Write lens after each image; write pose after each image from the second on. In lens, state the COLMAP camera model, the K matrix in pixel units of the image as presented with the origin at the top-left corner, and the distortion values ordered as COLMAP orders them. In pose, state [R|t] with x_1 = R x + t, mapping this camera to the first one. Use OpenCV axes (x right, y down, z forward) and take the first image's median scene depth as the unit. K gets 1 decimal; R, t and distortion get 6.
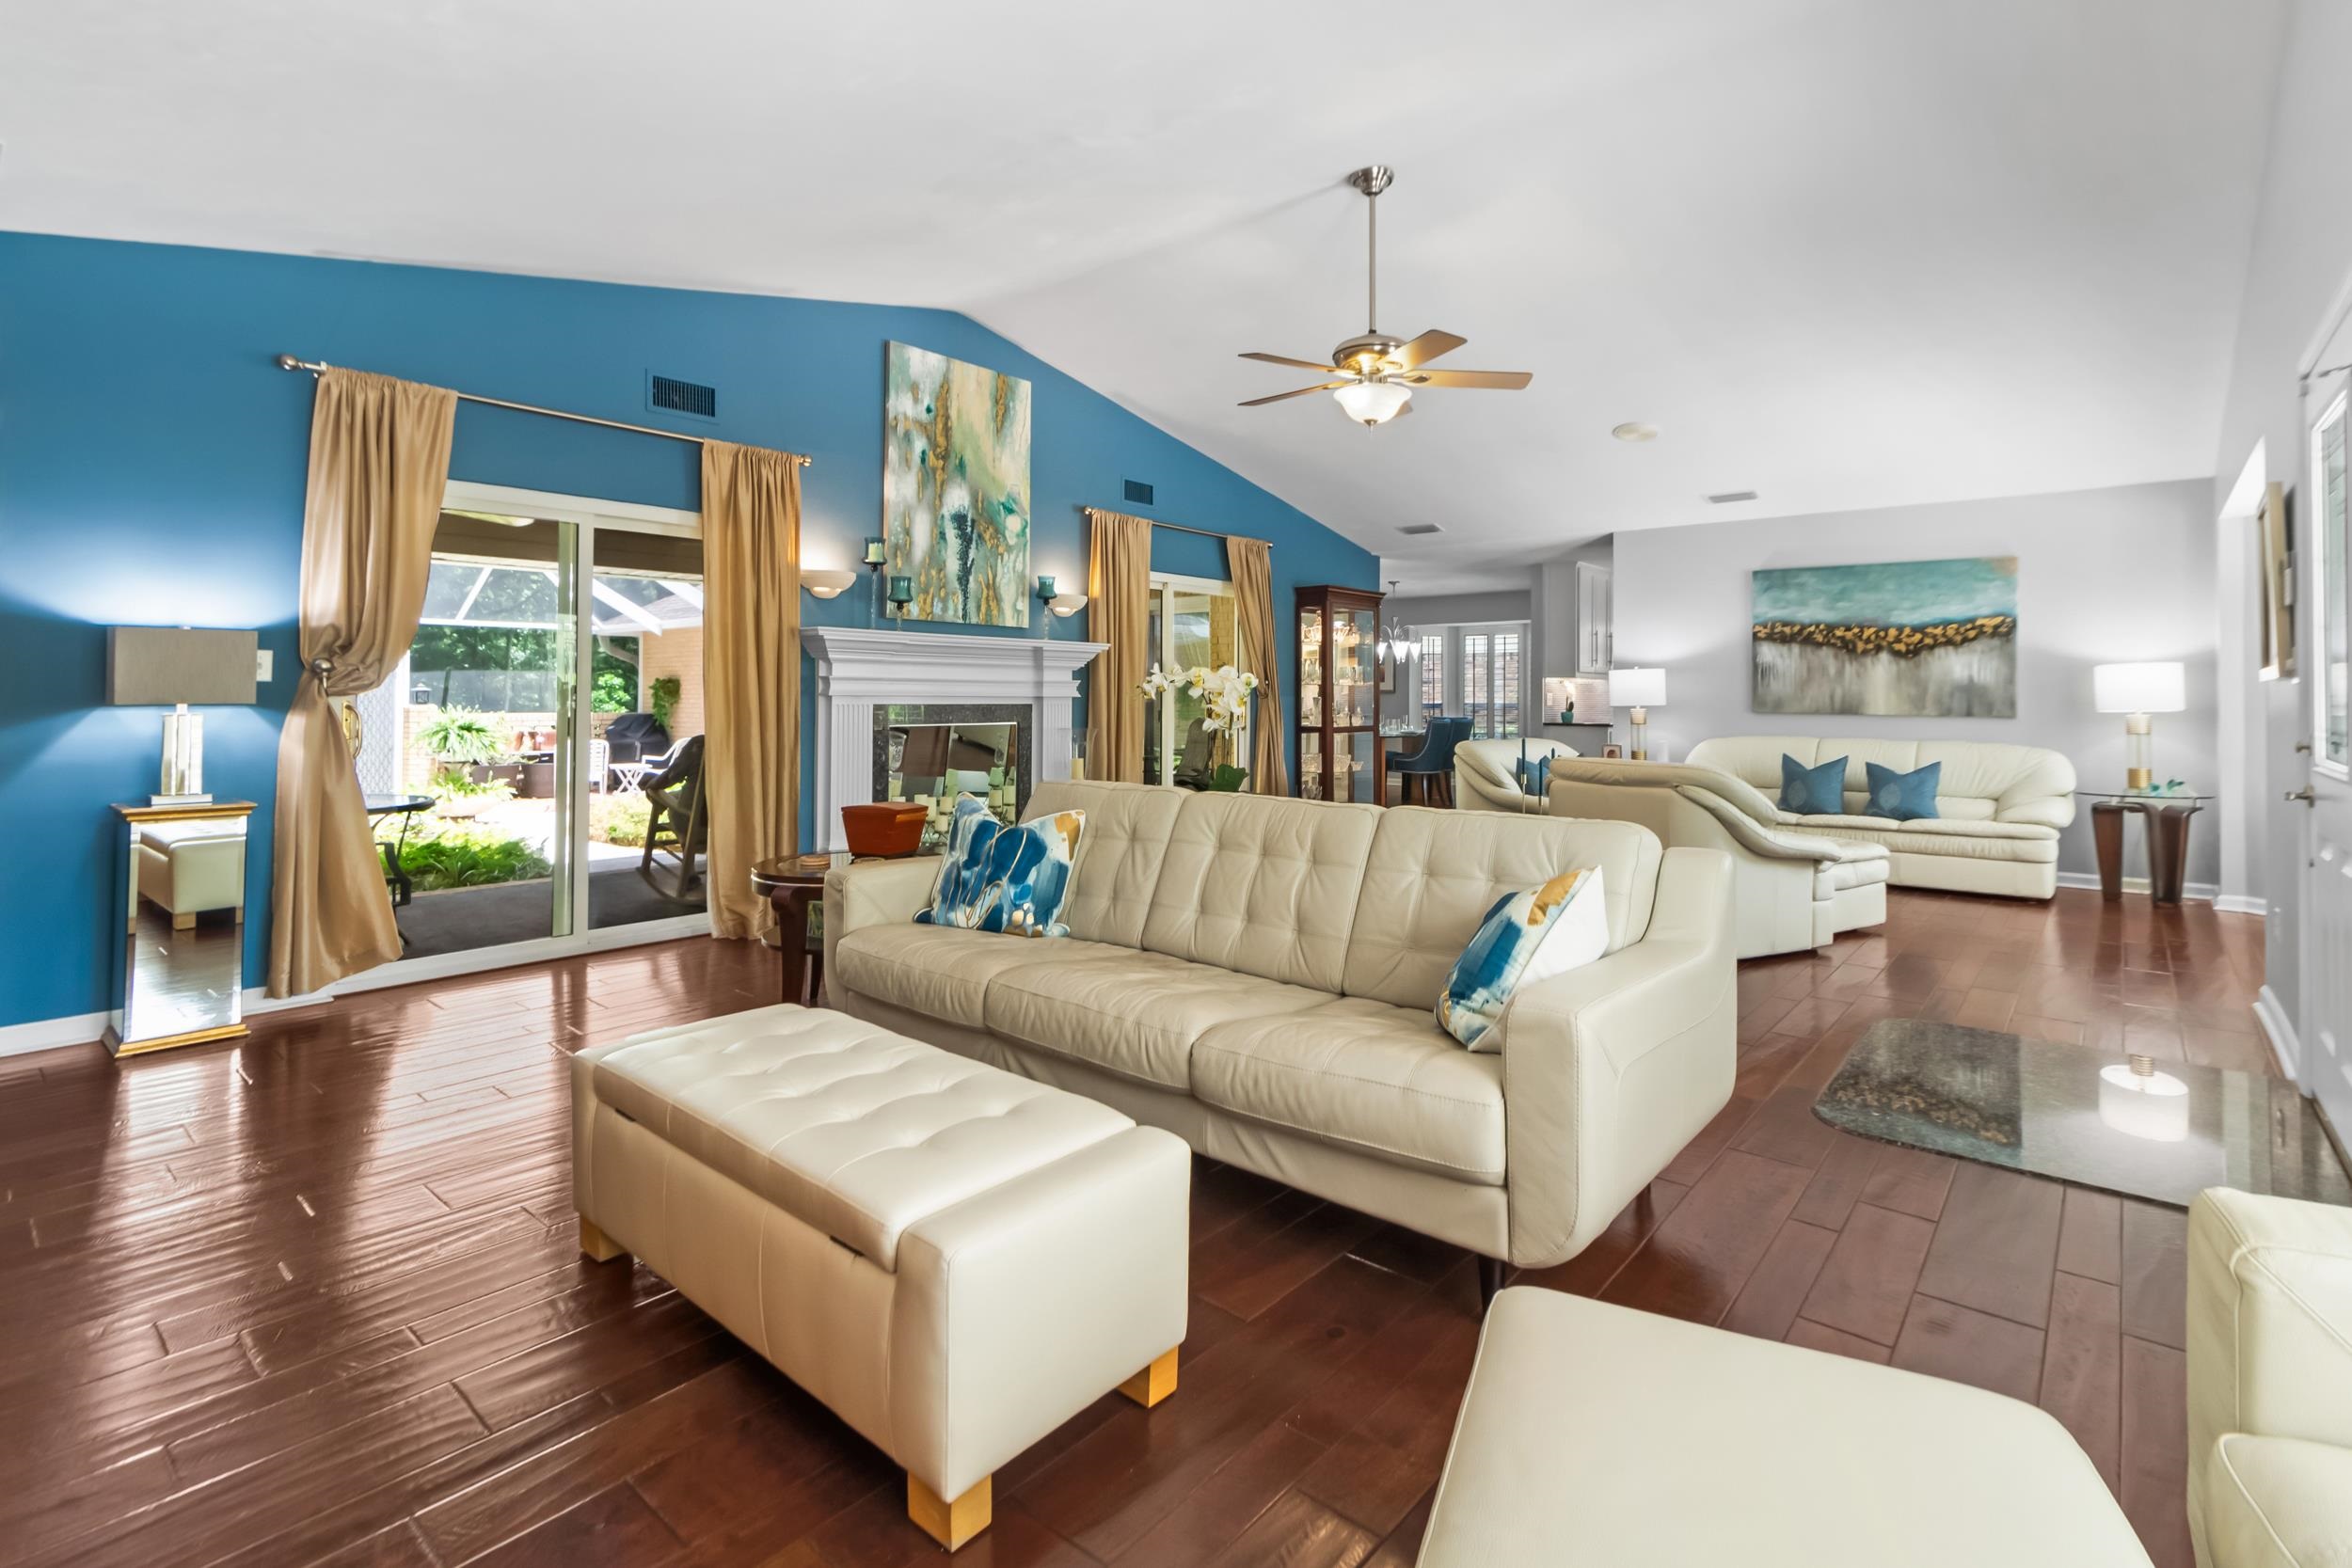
lens RADIAL K [[1079.4, 0, 1202.6], [0, 1079.4, 679.5], [0, 0, 1]] dist [-0.000535, 0.000762]
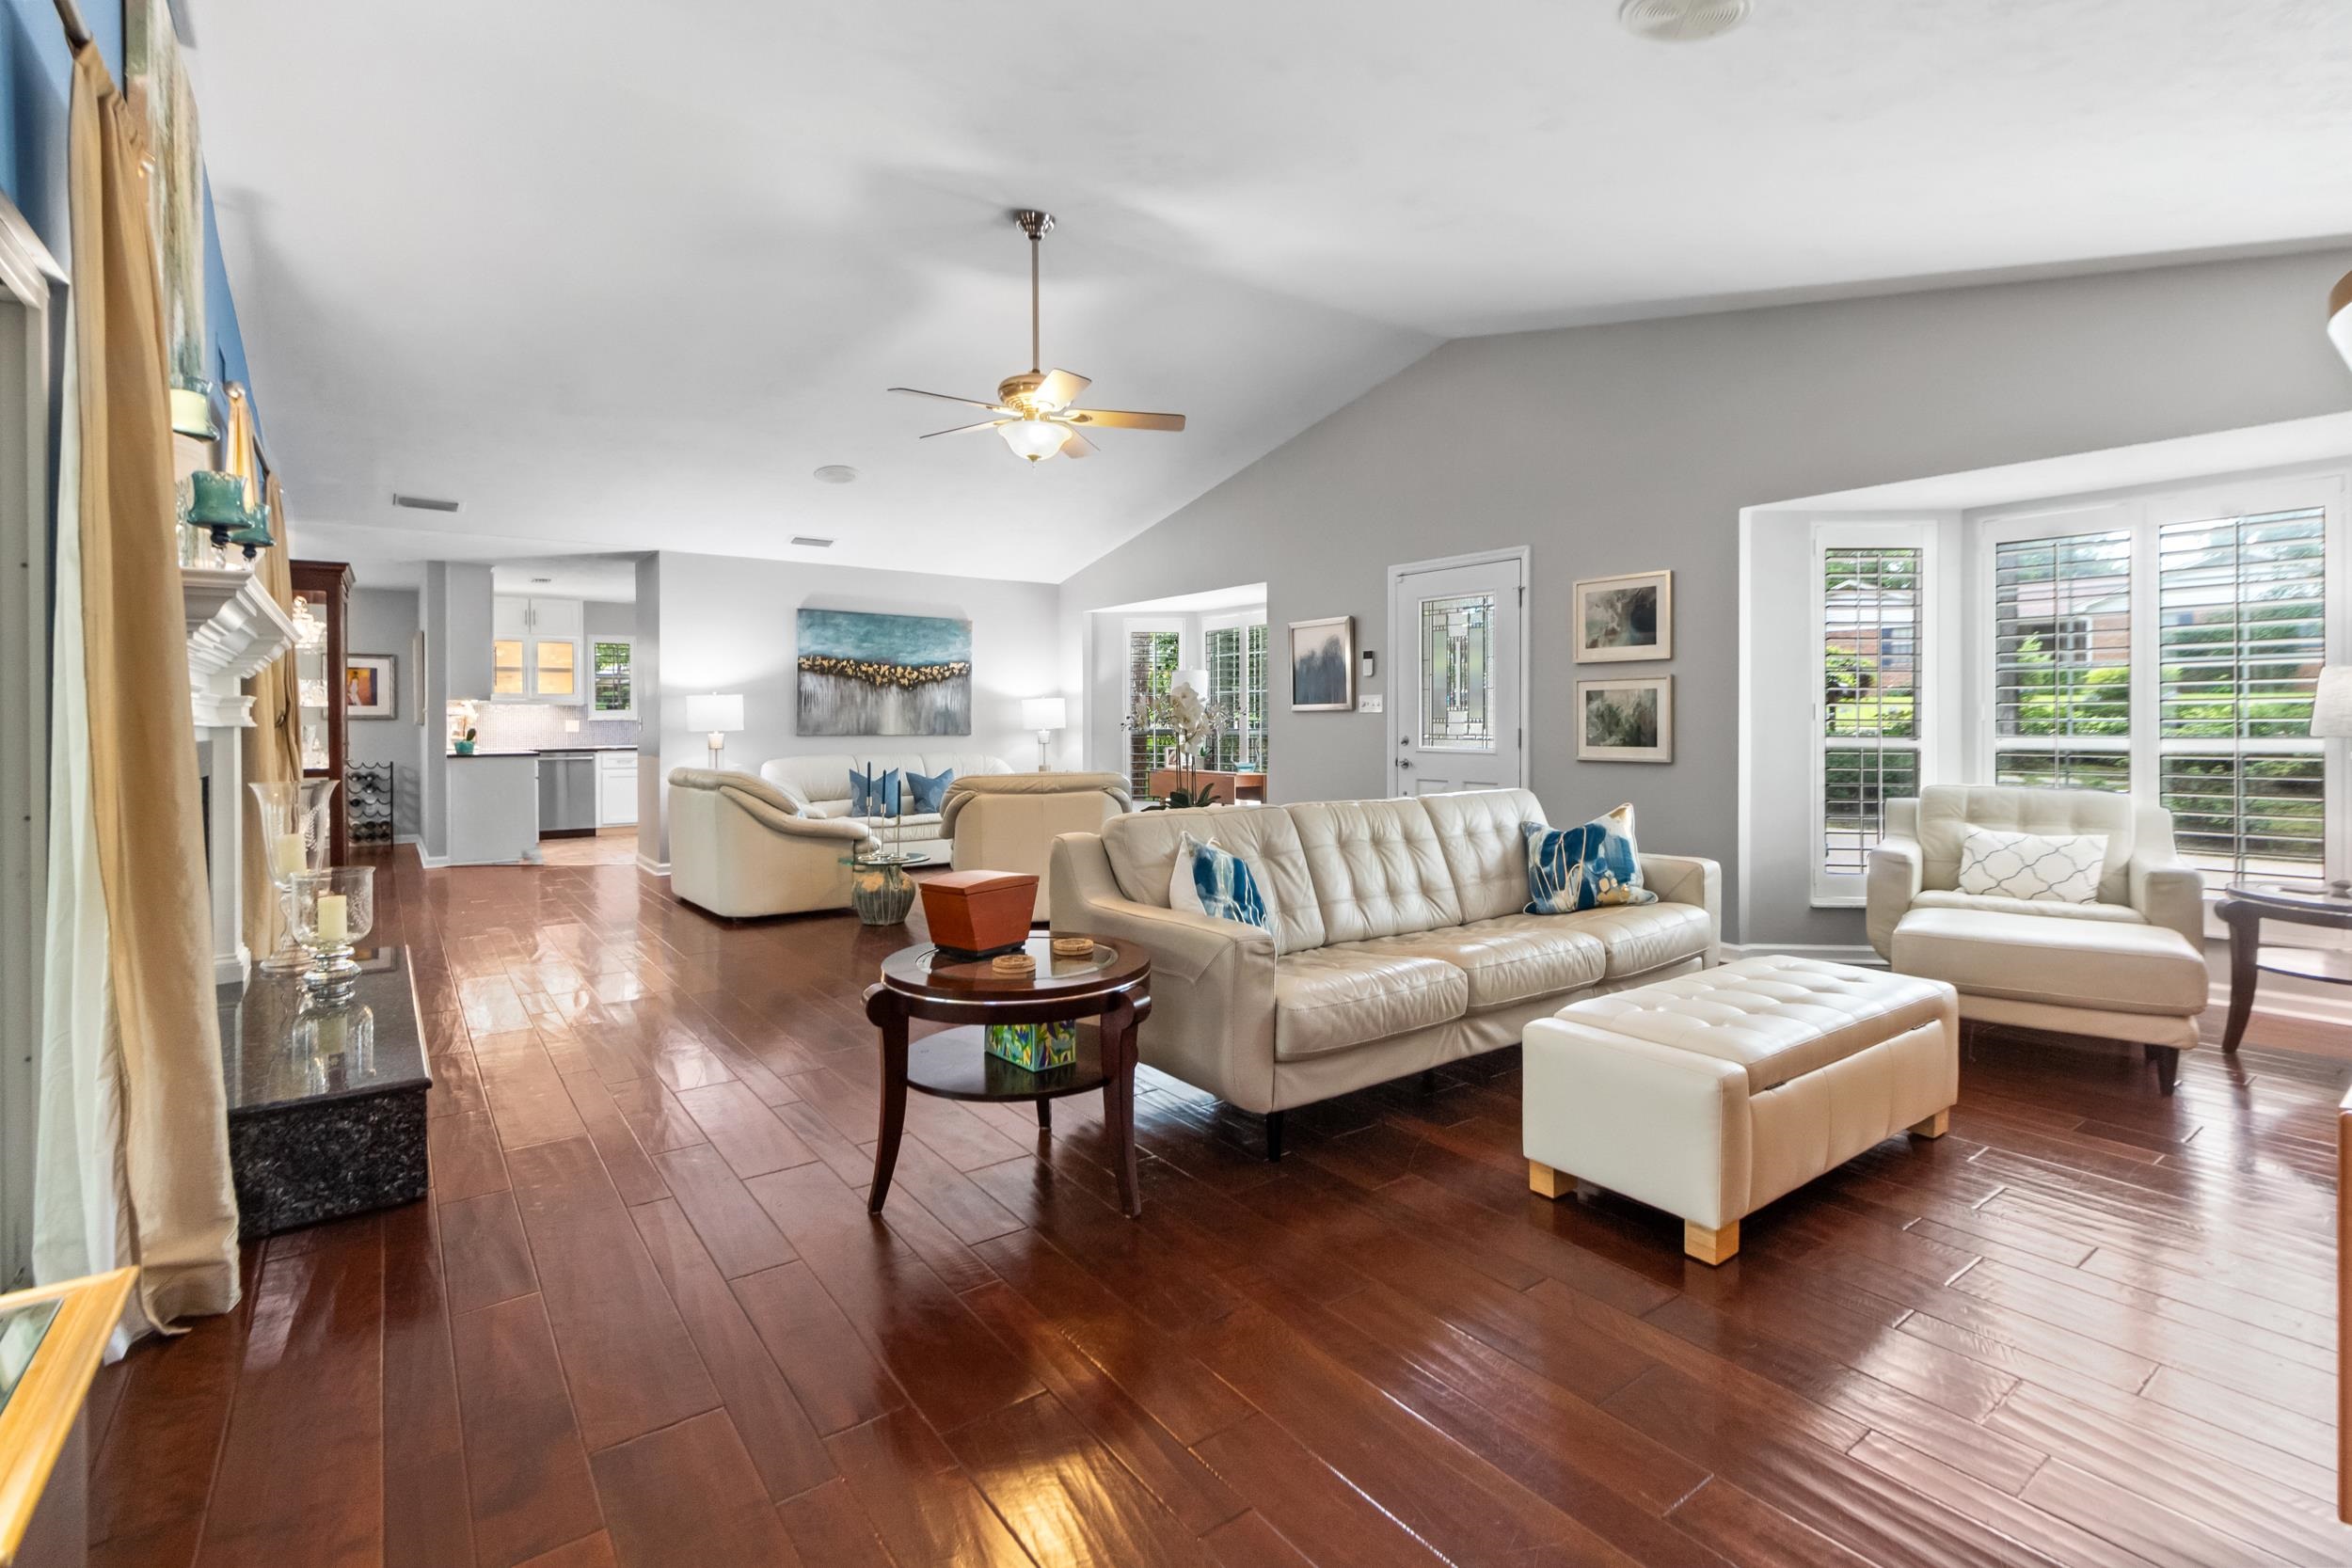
lens RADIAL K [[1079.4, 0, 1150.3], [0, 1079.4, 725.8], [0, 0, 1]] dist [-0.000535, 0.000762]
pose [[0.242400, -0.007117, 0.970150, -0.568584], [-0.011615, 0.999880, 0.010237, 0.006360], [-0.970107, -0.013750, 0.242289, 0.434481]]
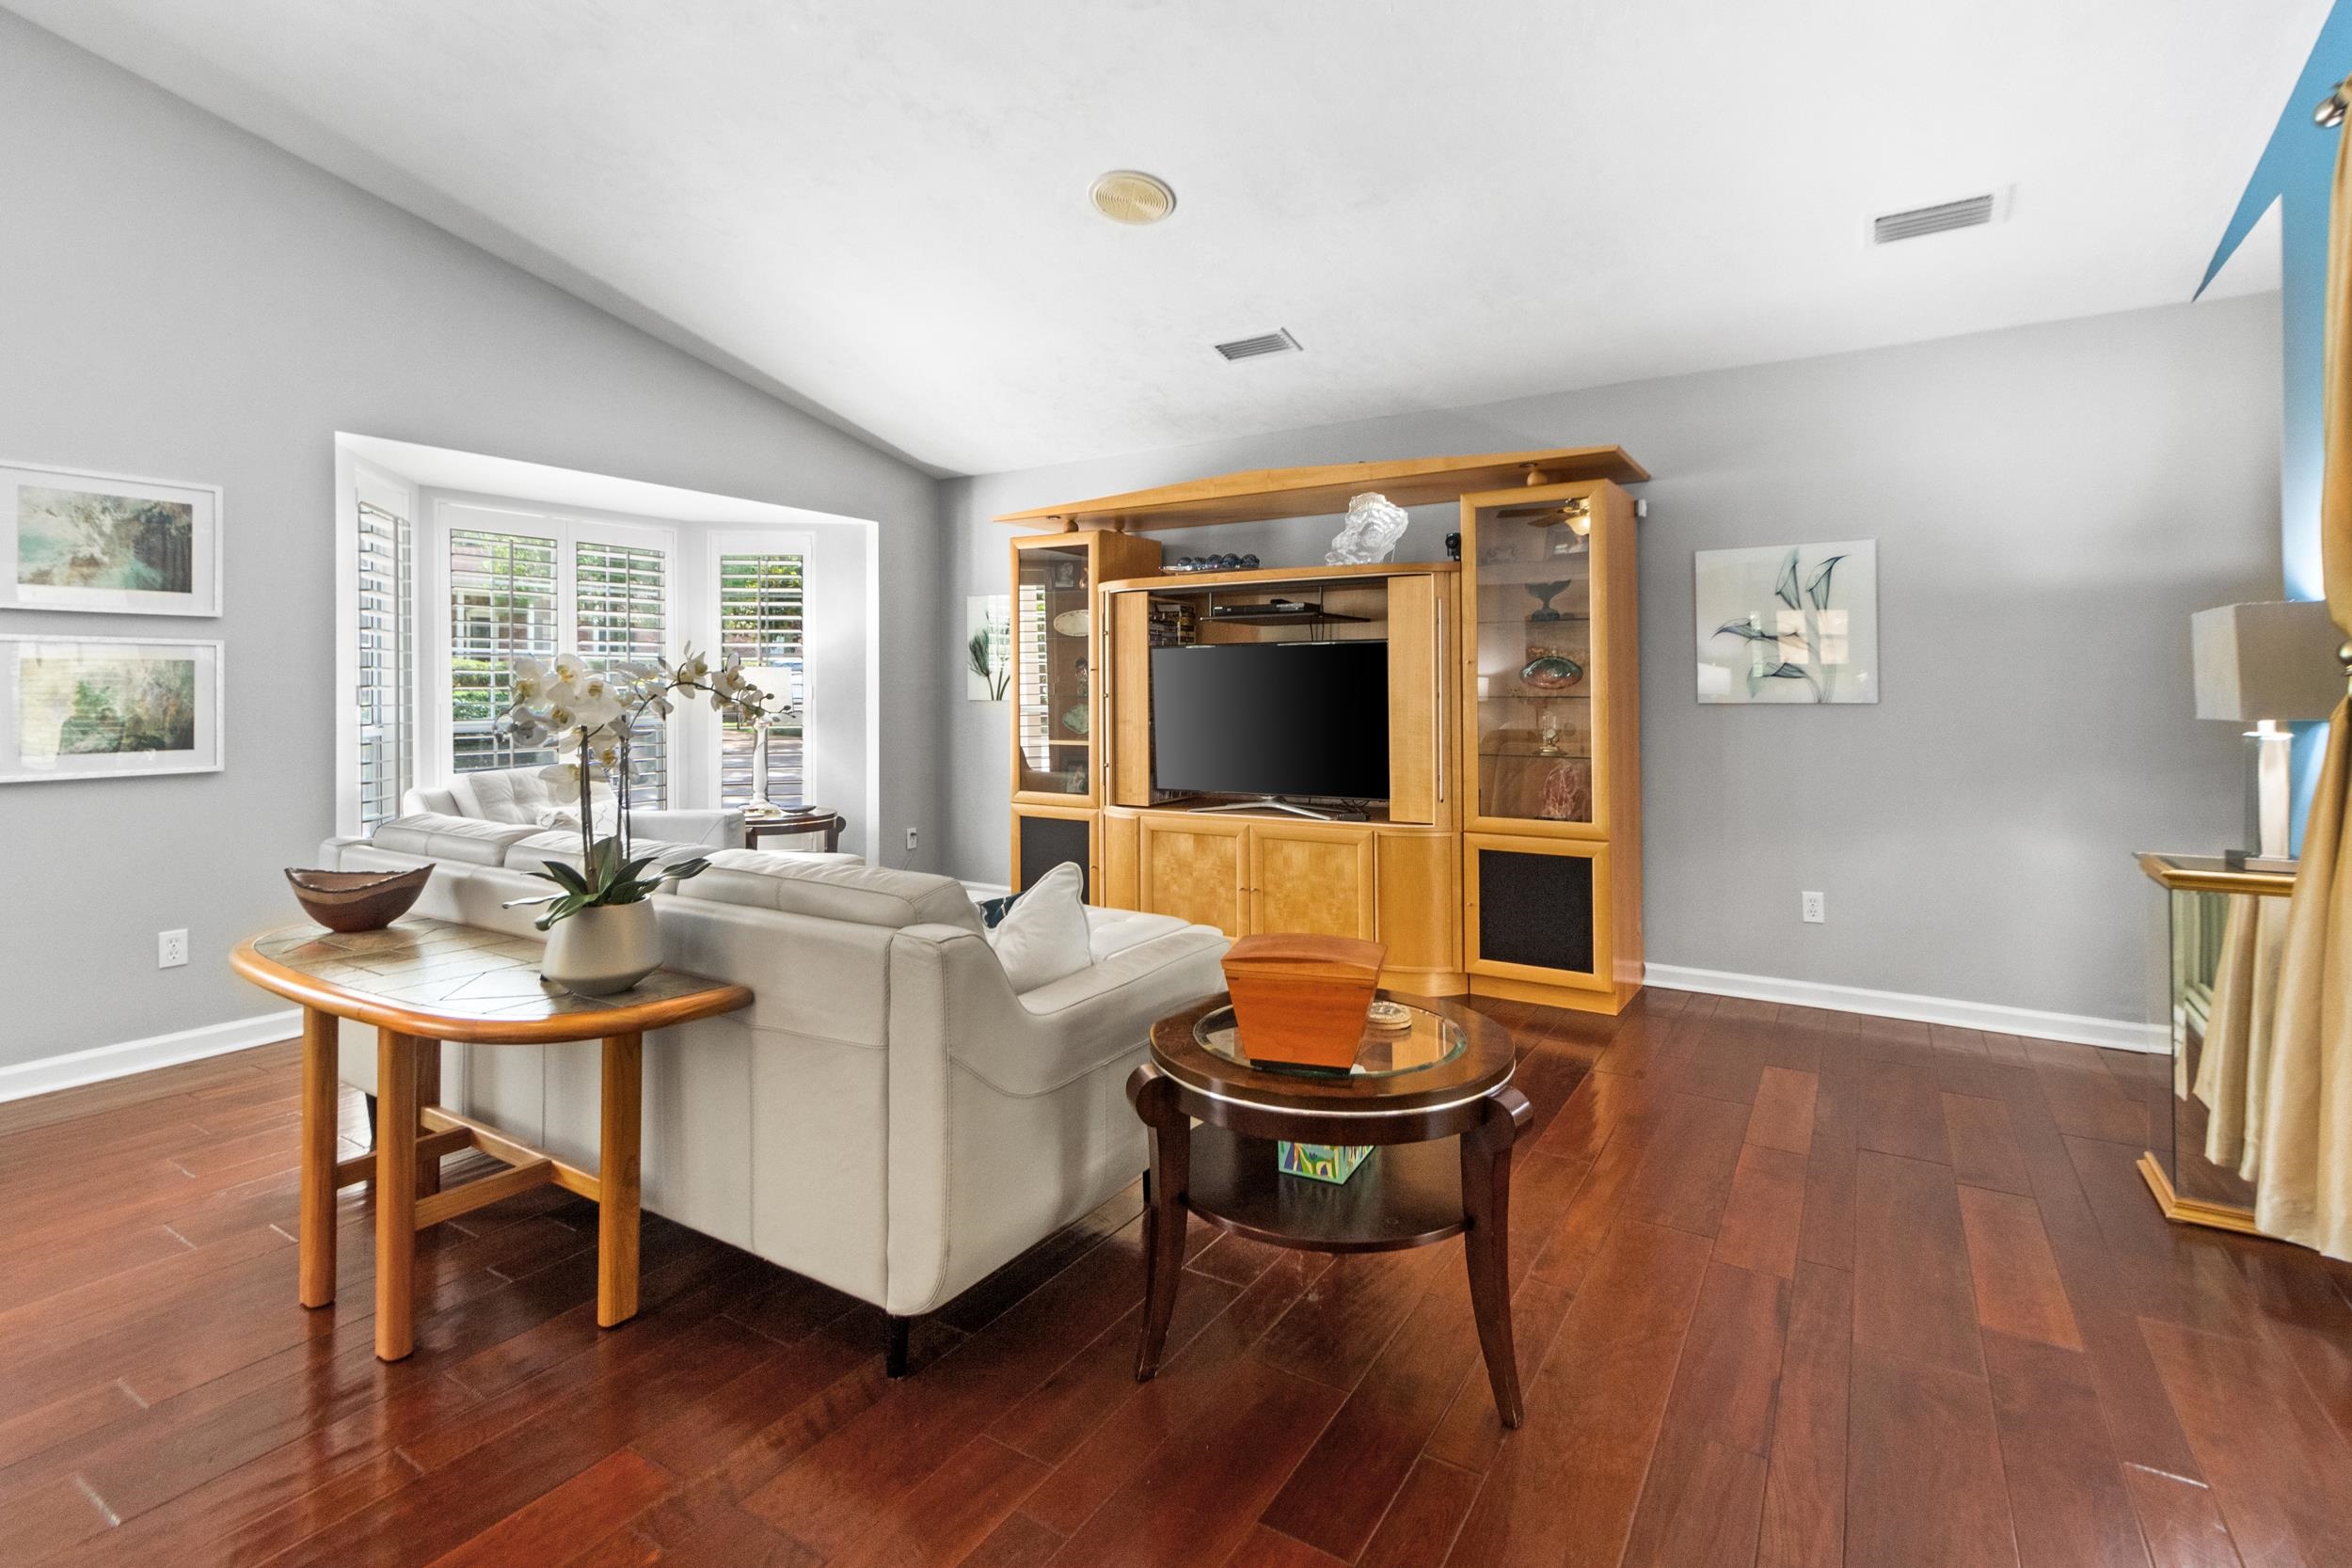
lens RADIAL K [[1079.4, 0, 1192.0], [0, 1079.4, 686.9], [0, 0, 1]] dist [-0.000535, 0.000762]
pose [[-0.989647, 0.001854, -0.143508, -0.106571], [0.004472, 0.999829, -0.017926, 0.007103], [0.143450, -0.018383, -0.989487, 0.854426]]
